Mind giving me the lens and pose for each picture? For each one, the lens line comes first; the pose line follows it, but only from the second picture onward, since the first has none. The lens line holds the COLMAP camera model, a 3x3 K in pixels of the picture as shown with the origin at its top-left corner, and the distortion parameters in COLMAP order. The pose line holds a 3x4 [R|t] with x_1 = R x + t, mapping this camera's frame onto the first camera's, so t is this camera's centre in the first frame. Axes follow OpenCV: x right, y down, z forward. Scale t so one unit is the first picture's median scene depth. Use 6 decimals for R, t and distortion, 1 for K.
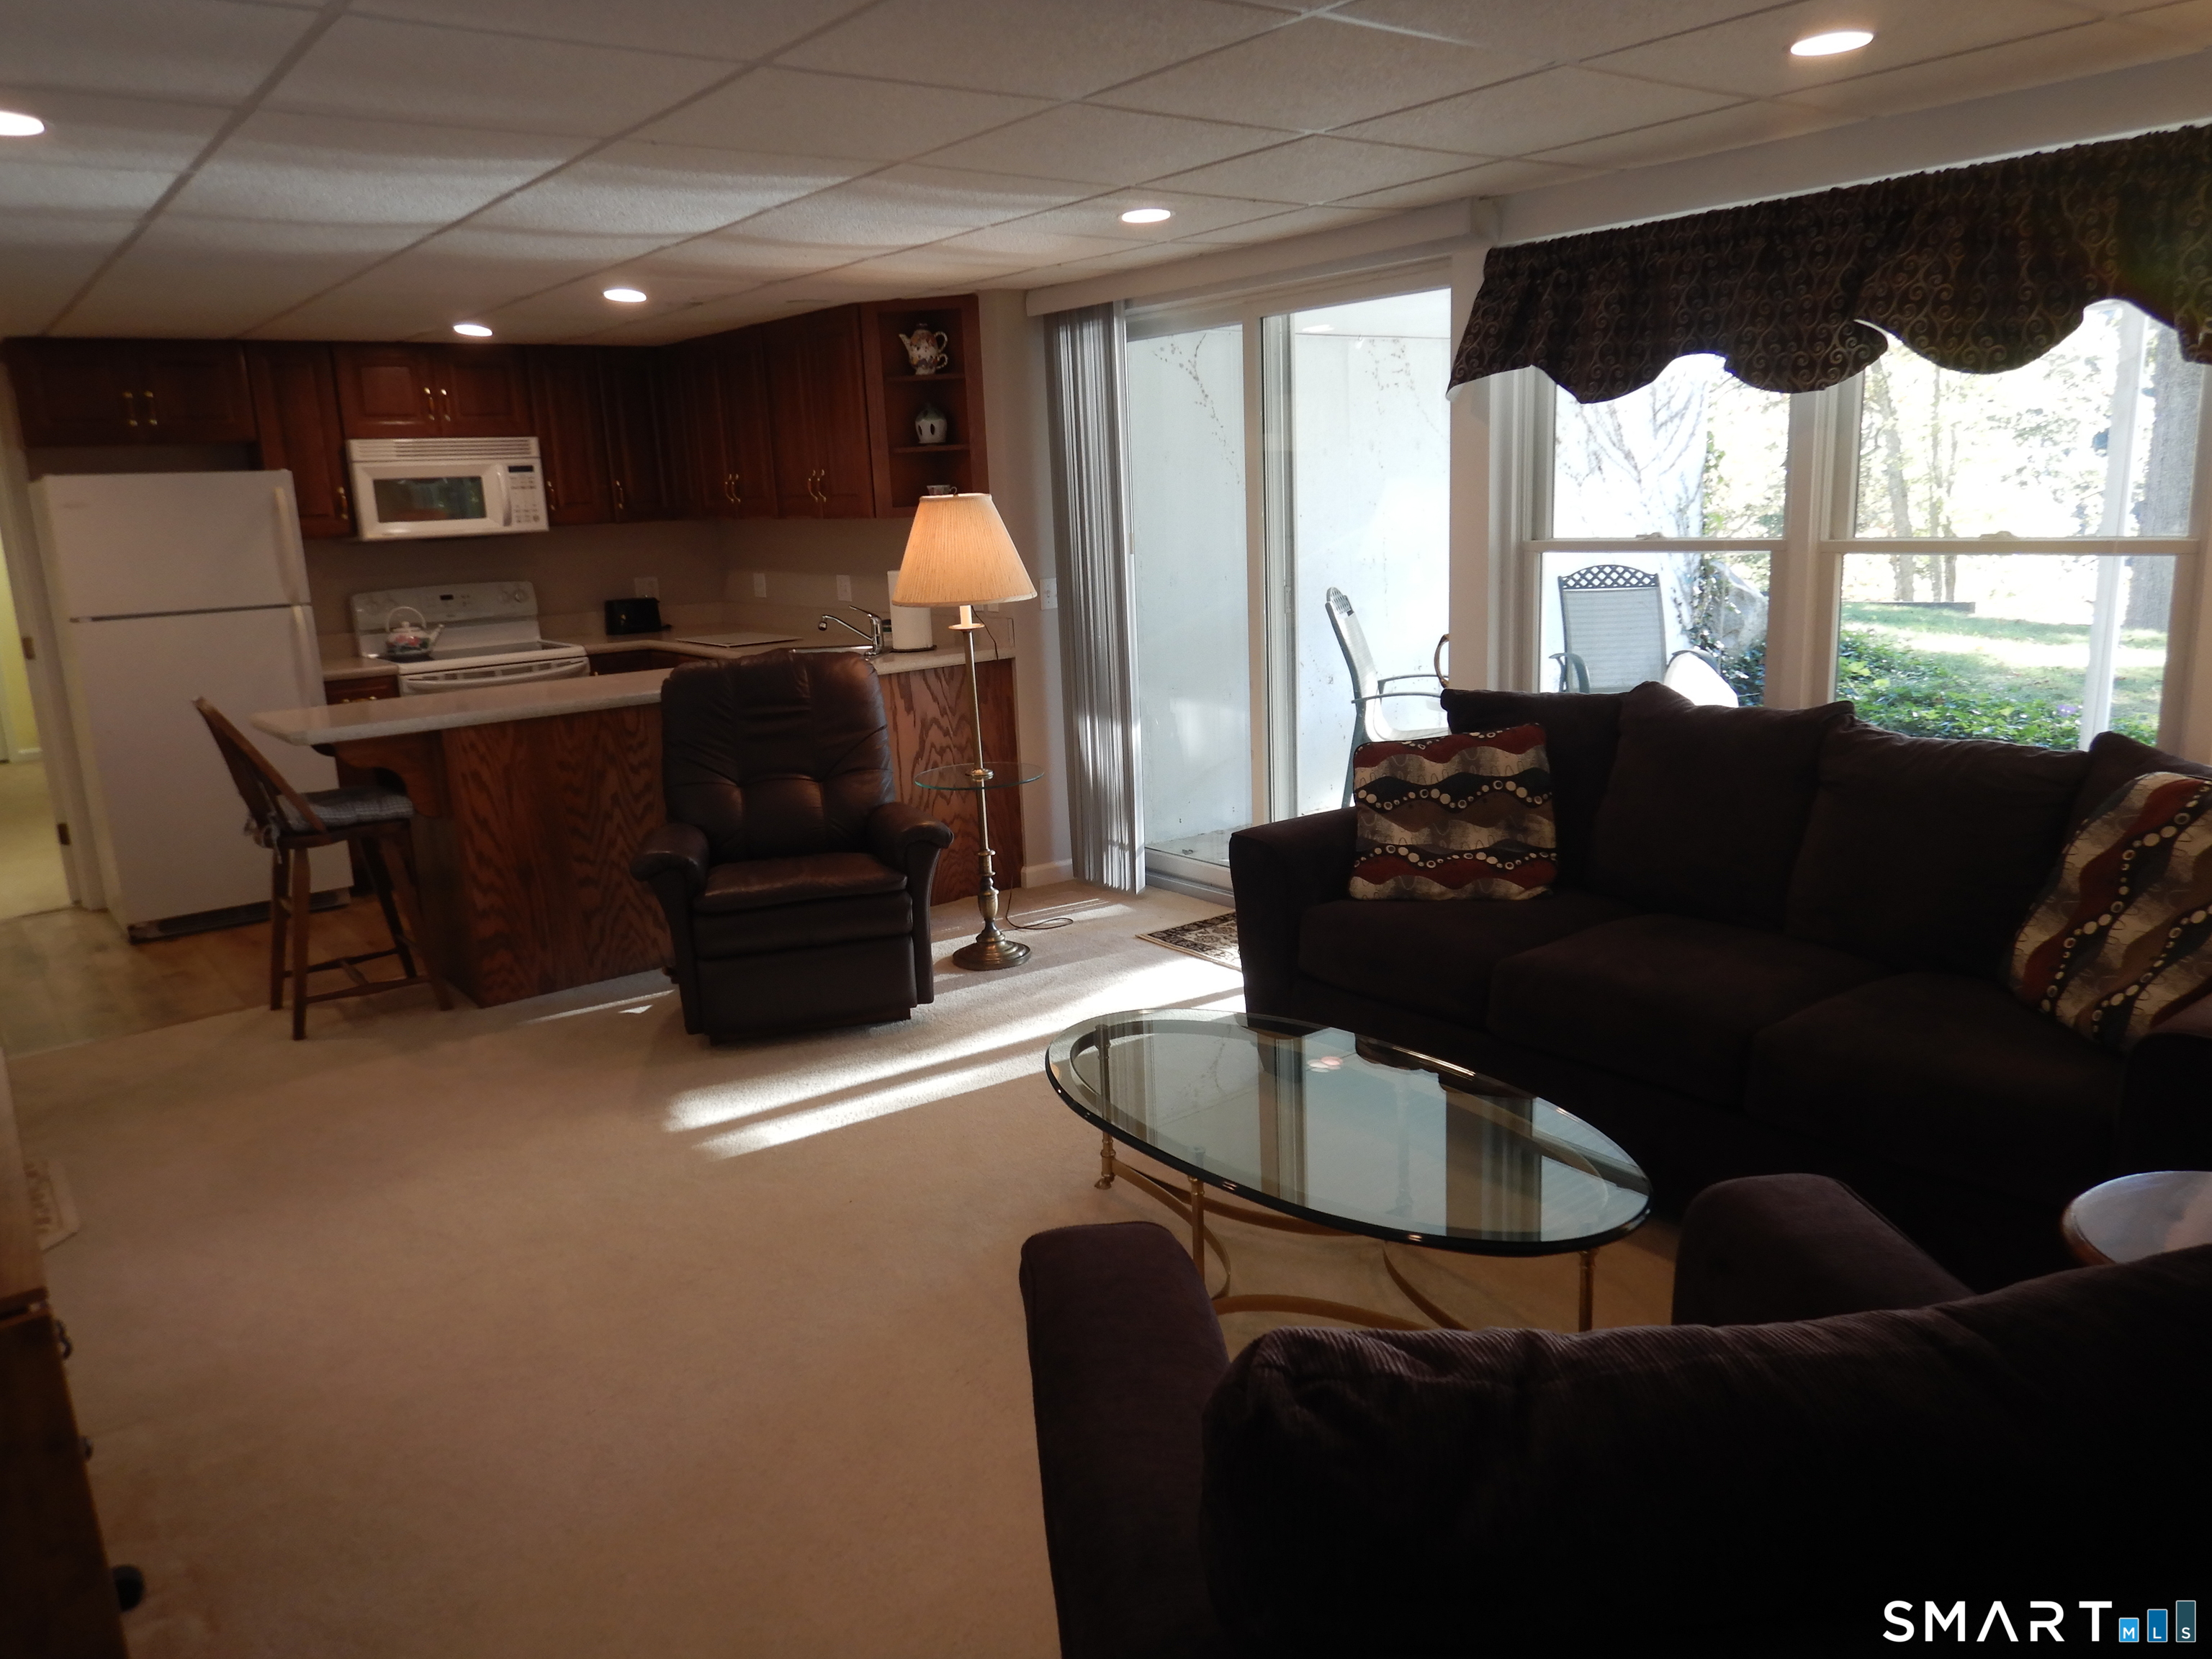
lens RADIAL K [[1564.8, 0, 1102.9], [0, 1564.8, 830.9], [0, 0, 1]] dist [-0.004388, -0.006248]
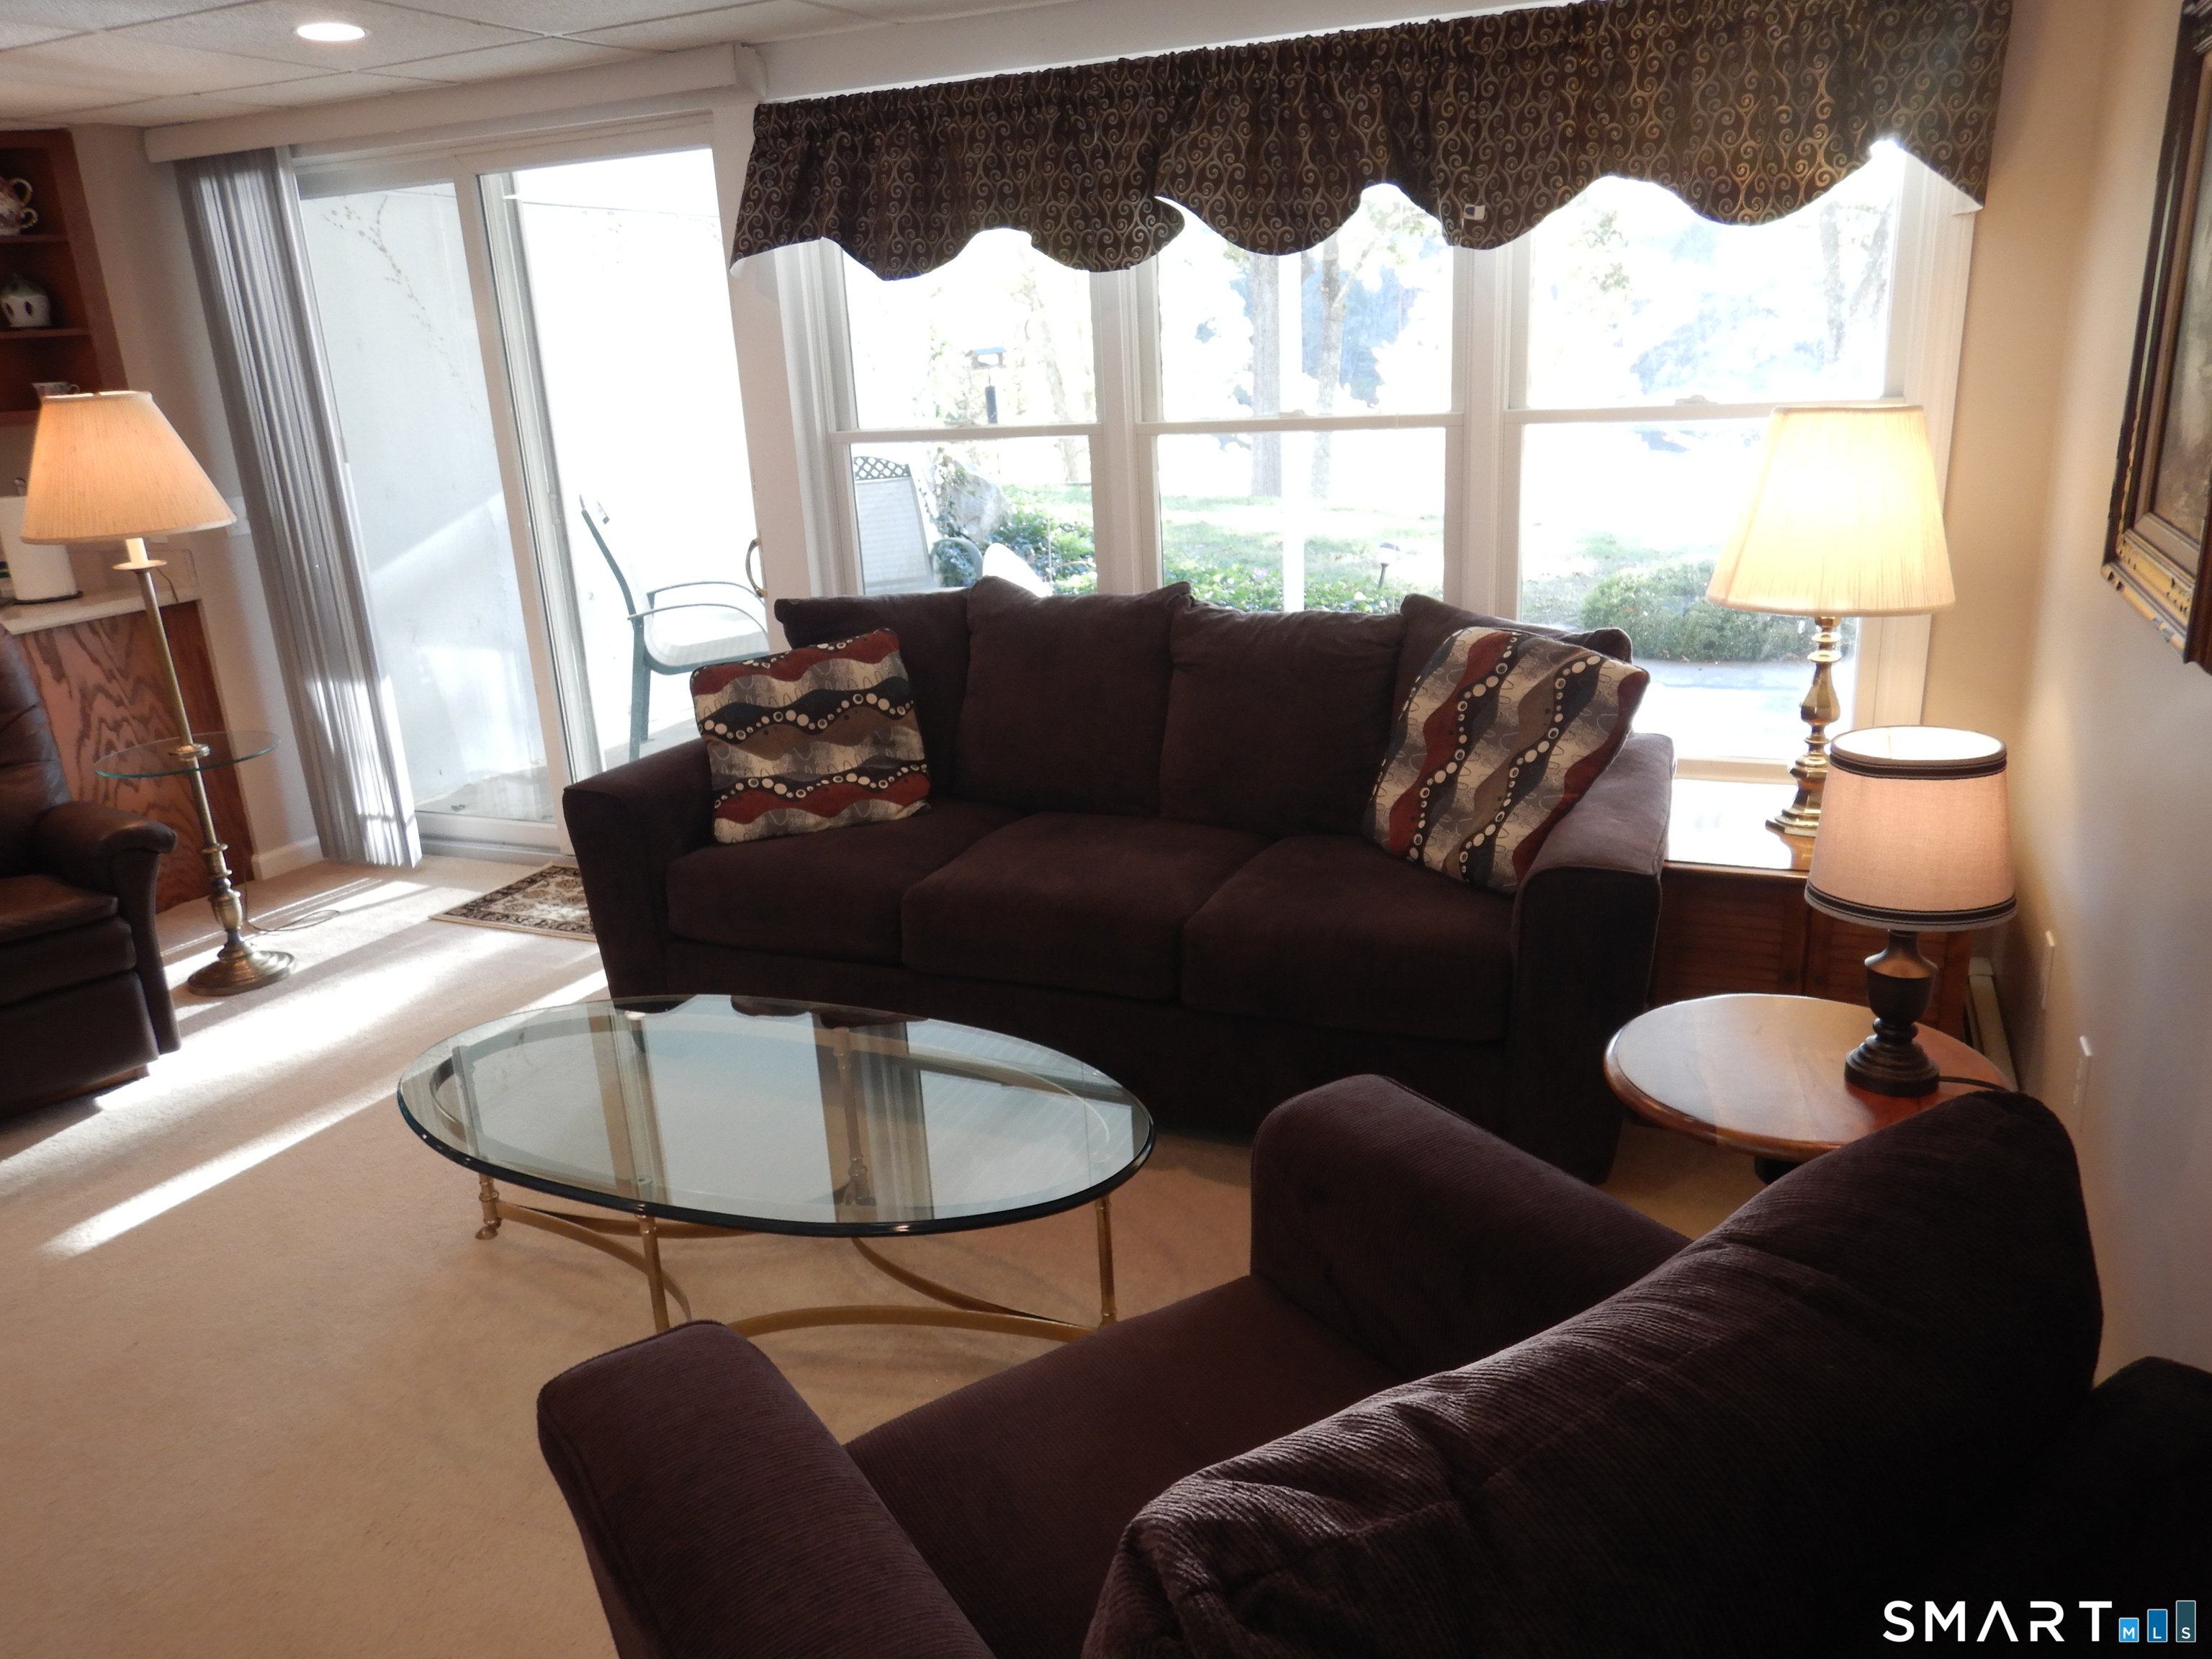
lens RADIAL K [[1564.8, 0, 1111.8], [0, 1564.8, 833.1], [0, 0, 1]] dist [-0.004388, -0.006248]
pose [[0.873212, -0.145655, 0.465065, -0.054961], [0.115189, 0.988938, 0.093448, -0.018916], [-0.473532, -0.028029, 0.880330, 0.104069]]
